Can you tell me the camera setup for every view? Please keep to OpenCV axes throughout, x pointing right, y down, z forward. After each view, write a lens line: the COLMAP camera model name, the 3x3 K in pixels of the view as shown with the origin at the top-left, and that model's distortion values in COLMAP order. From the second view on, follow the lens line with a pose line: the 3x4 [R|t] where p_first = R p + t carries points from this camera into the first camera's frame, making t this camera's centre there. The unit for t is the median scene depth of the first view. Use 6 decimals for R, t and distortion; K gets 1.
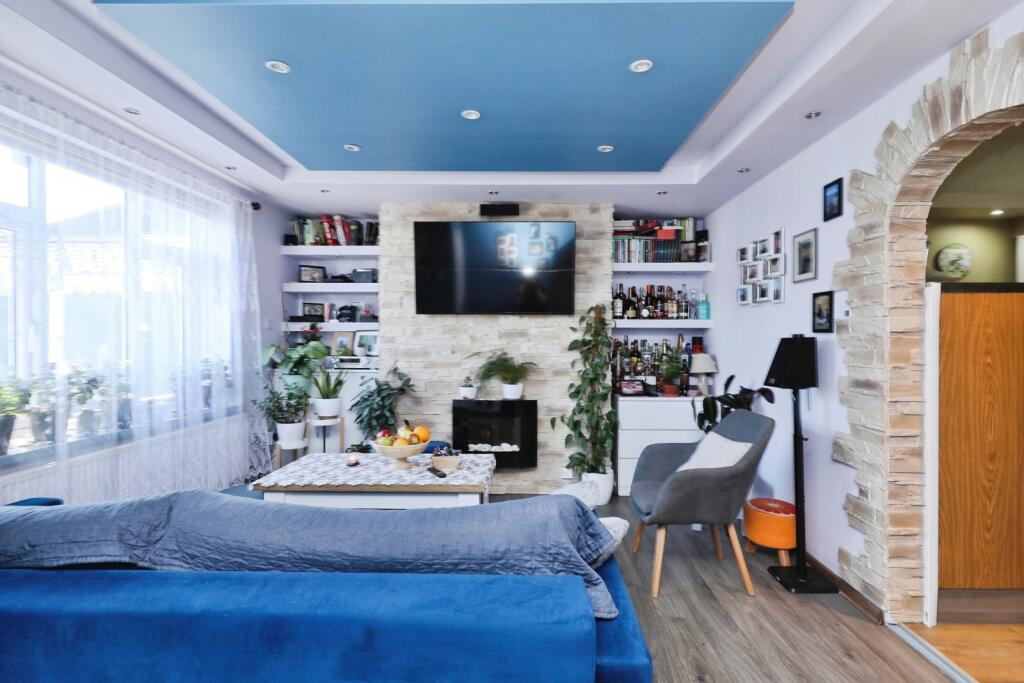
lens RADIAL K [[459.4, 0, 523.4], [0, 459.4, 339.5], [0, 0, 1]] dist [0.000301, 0.000071]
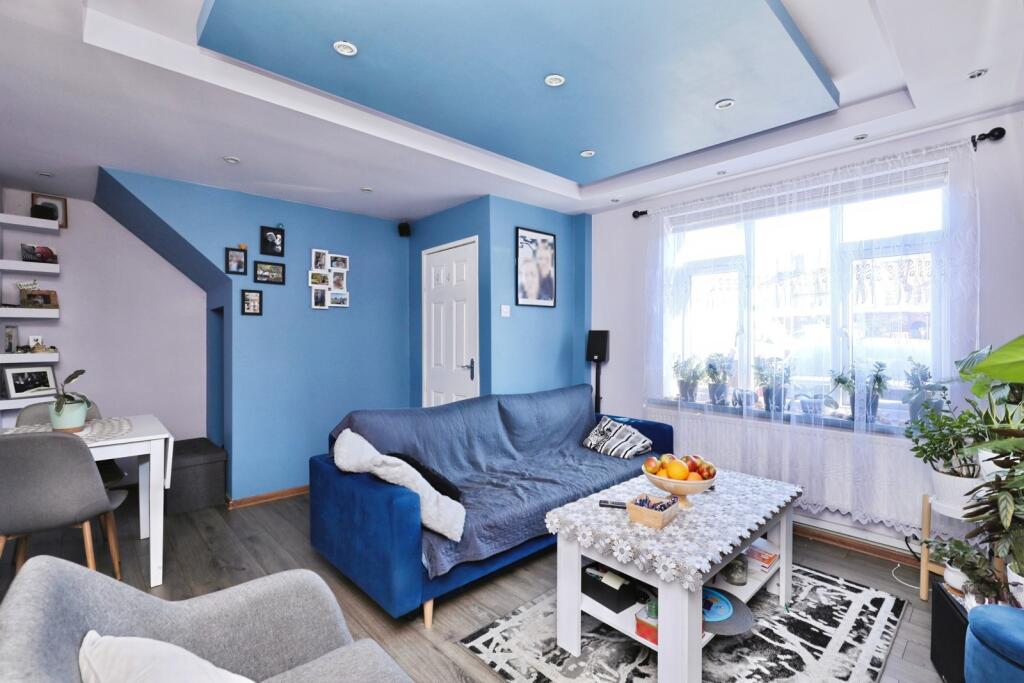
lens RADIAL K [[459.4, 0, 523.4], [0, 459.4, 339.5], [0, 0, 1]] dist [0.000301, 0.000071]
pose [[-0.710200, -0.002625, -0.703995, 0.329973], [-0.011218, 0.999908, 0.007588, 0.001697], [0.703911, 0.013286, -0.710164, 0.949926]]
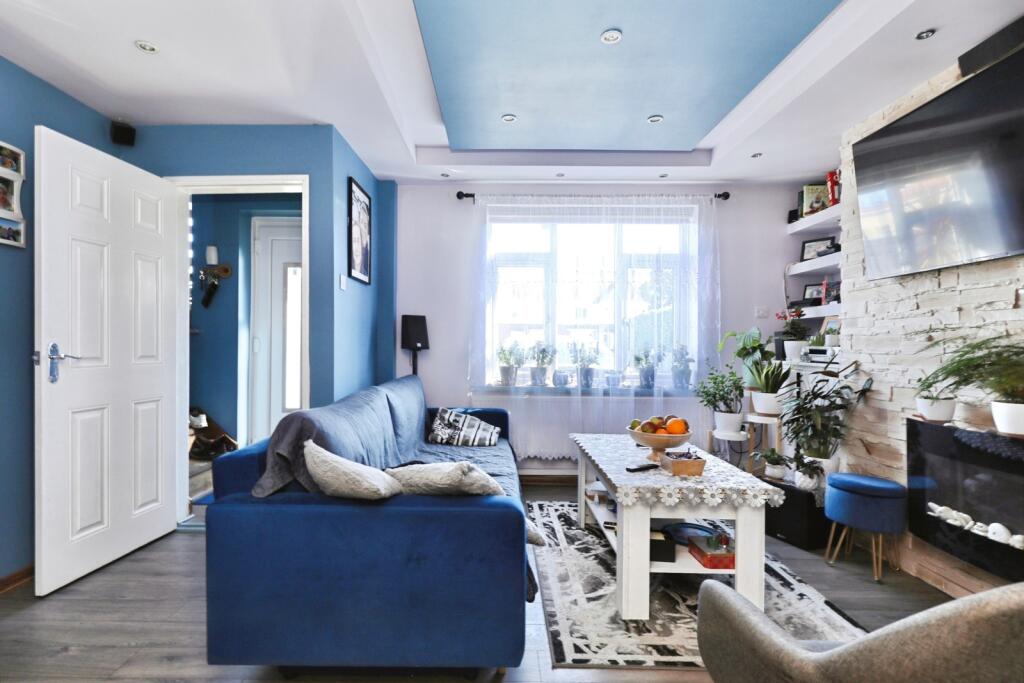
lens RADIAL K [[485.4, 0, 488.1], [0, 485.4, 352.4], [0, 0, 1]] dist [0.001140, 0.000306]
pose [[-0.002798, 0.008753, -0.999958, 0.469292], [-0.018936, 0.999782, 0.008804, 0.052444], [0.999817, 0.018960, -0.002631, 0.465807]]
